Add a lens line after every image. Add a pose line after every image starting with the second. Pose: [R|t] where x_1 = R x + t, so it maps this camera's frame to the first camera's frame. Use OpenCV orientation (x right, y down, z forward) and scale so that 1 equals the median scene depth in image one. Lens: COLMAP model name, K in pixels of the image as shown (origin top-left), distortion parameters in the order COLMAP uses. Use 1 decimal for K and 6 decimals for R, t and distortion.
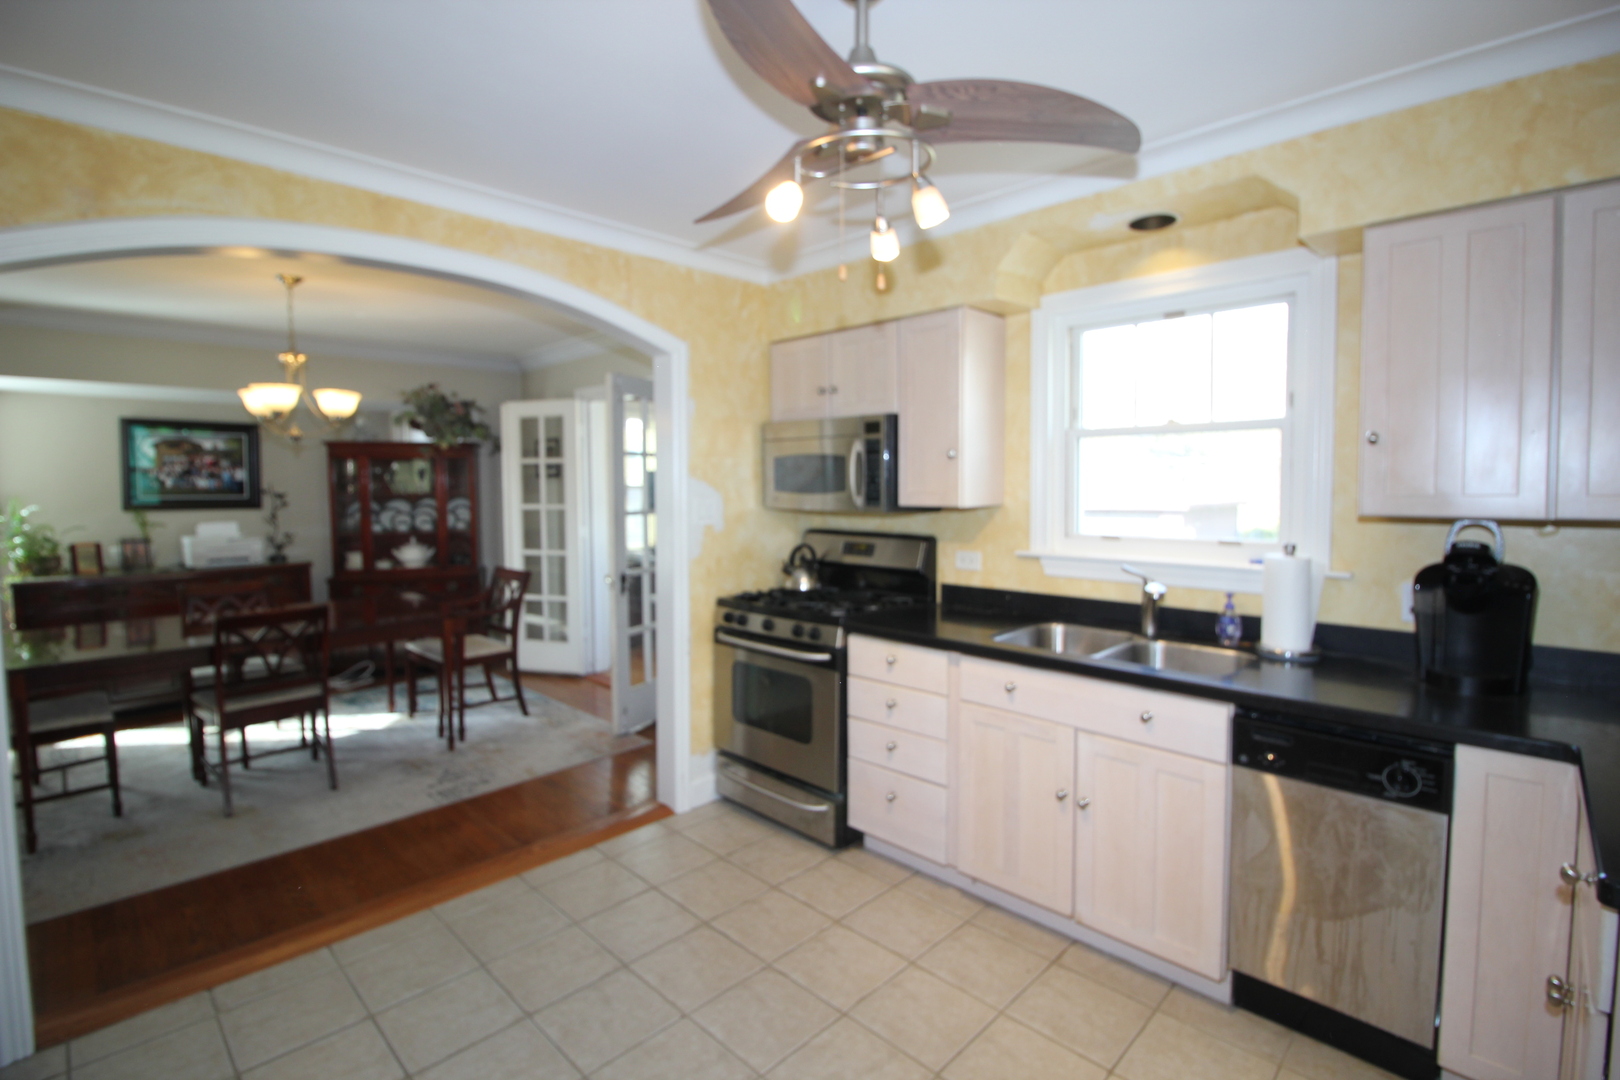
lens RADIAL K [[744.6, 0, 802.9], [0, 744.6, 529.1], [0, 0, 1]] dist [-0.014861, -0.000628]
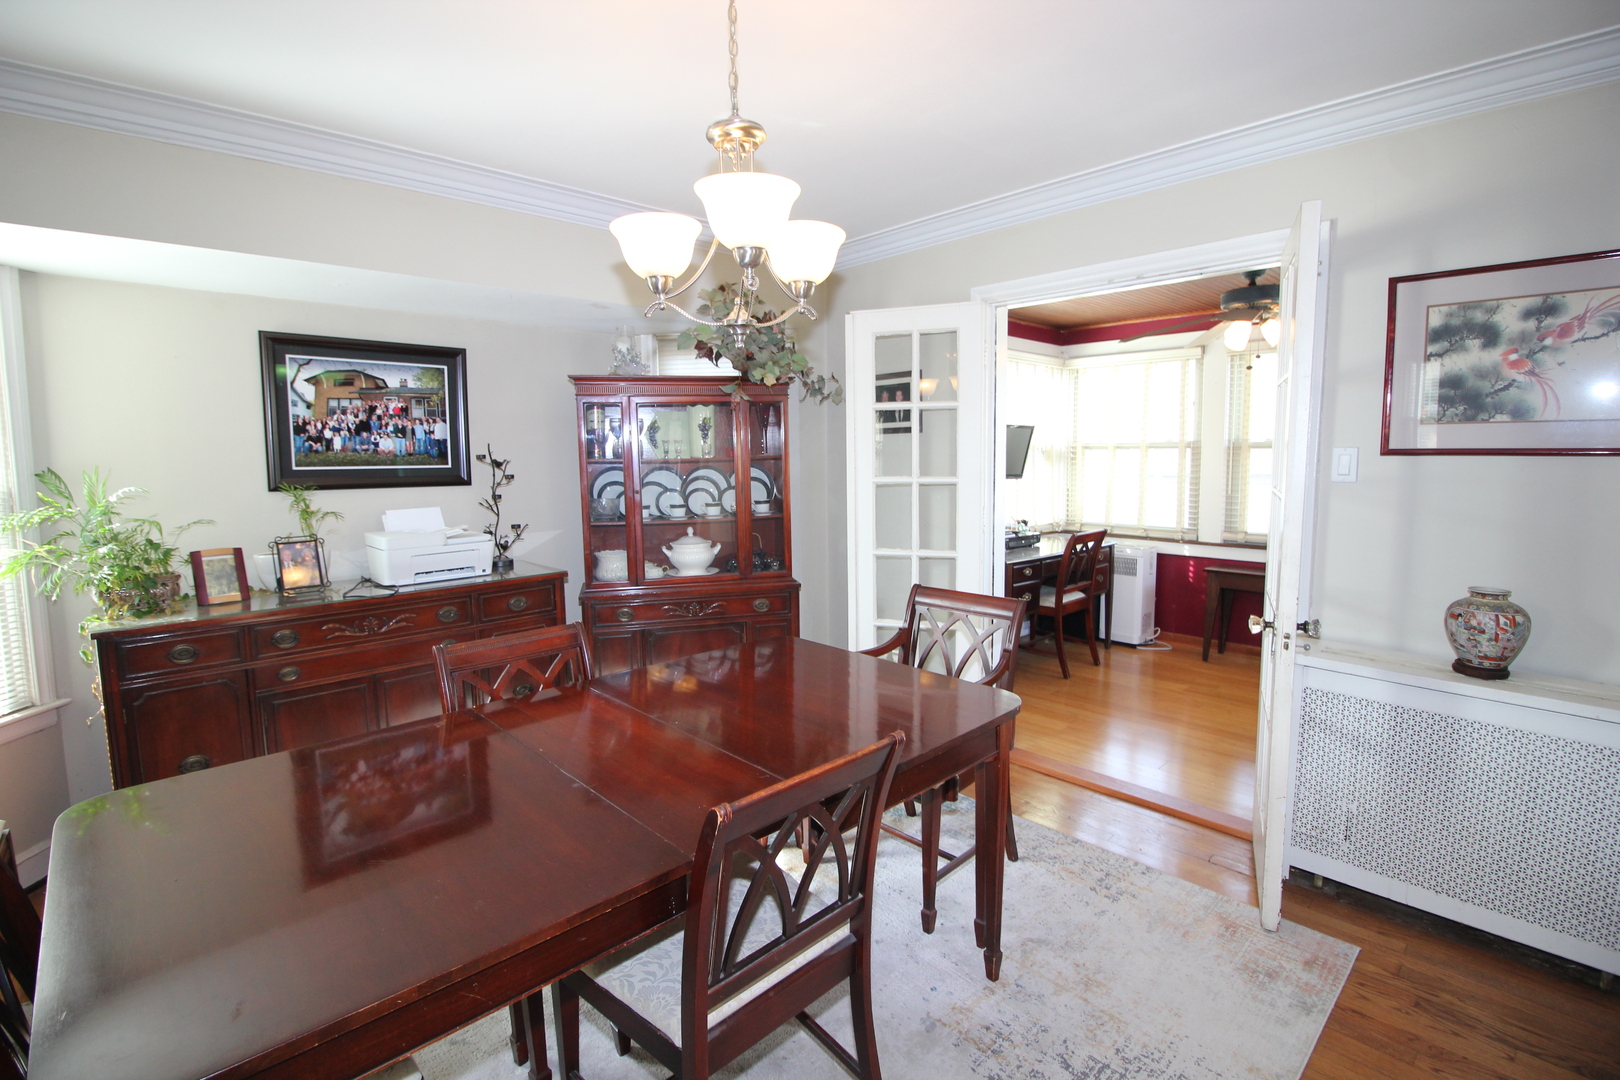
lens RADIAL K [[744.6, 0, 815.2], [0, 744.6, 532.1], [0, 0, 1]] dist [-0.014861, -0.000628]
pose [[0.998527, -0.000234, -0.054250, -0.427917], [0.002879, 0.998810, 0.048680, -0.018401], [0.054174, -0.048765, 0.997340, 0.403275]]
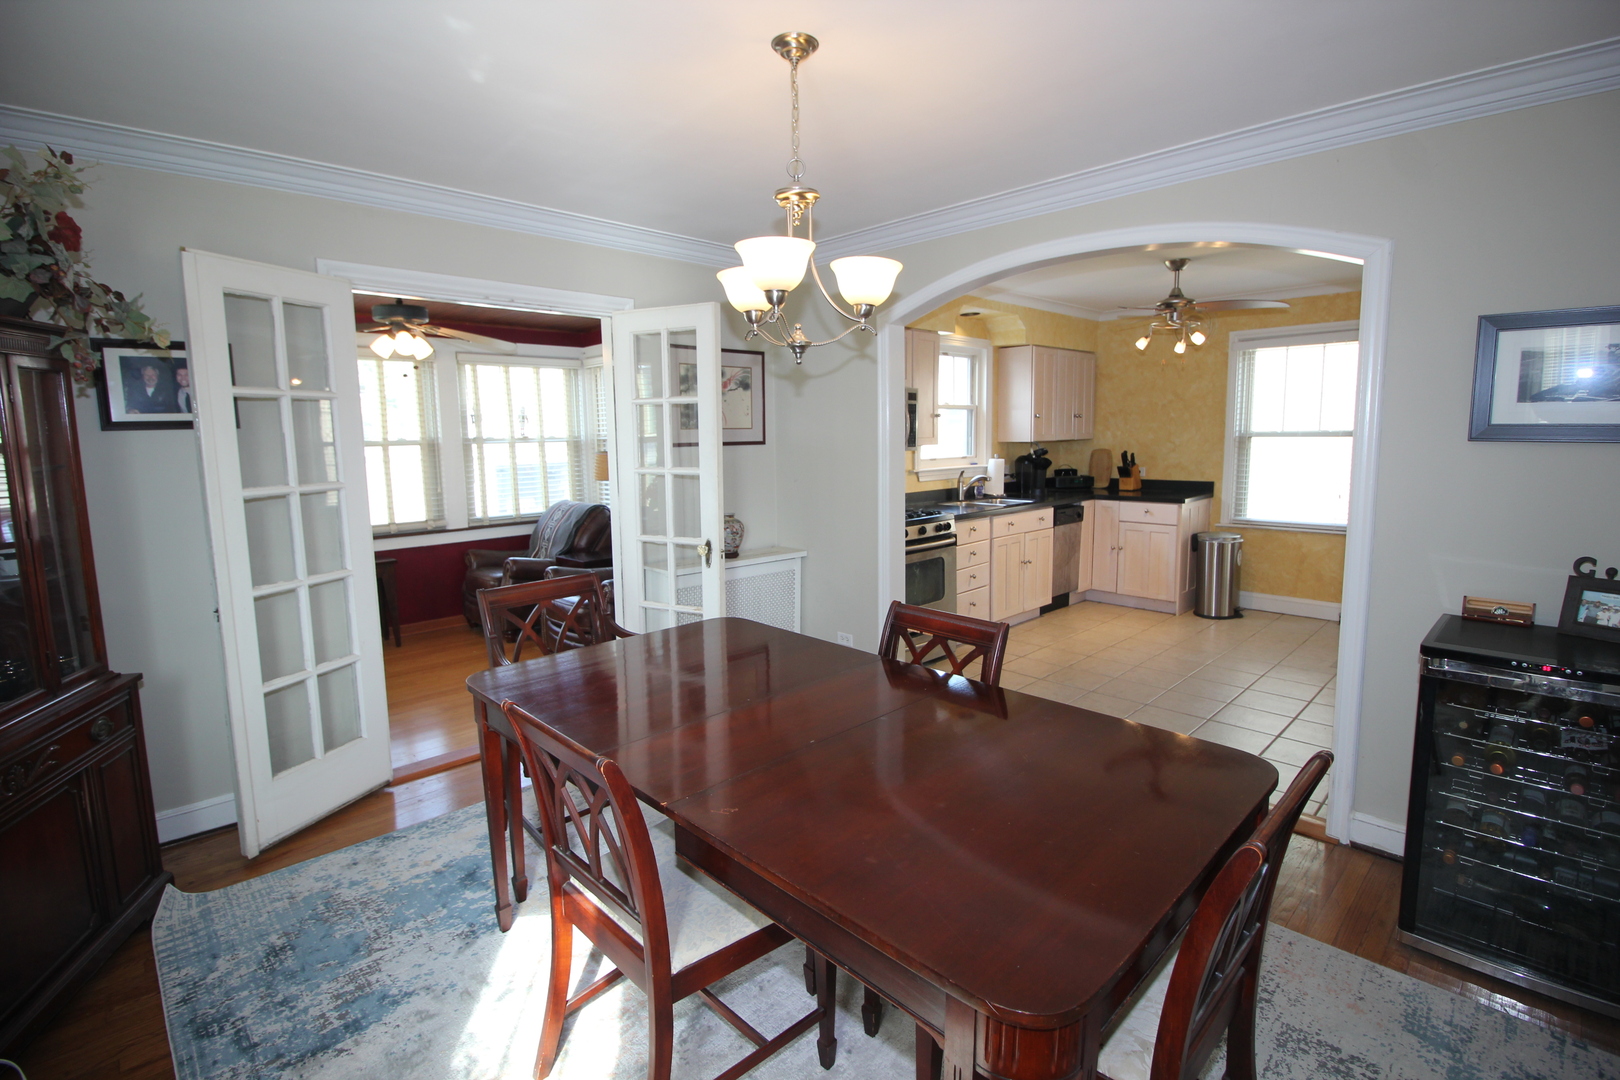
lens RADIAL K [[744.6, 0, 806.4], [0, 744.6, 532.8], [0, 0, 1]] dist [-0.014861, -0.000628]
pose [[0.026048, -0.120174, 0.992411, -0.830098], [0.081310, 0.989713, 0.117714, -0.028943], [-0.996348, 0.077626, 0.035551, 0.657987]]
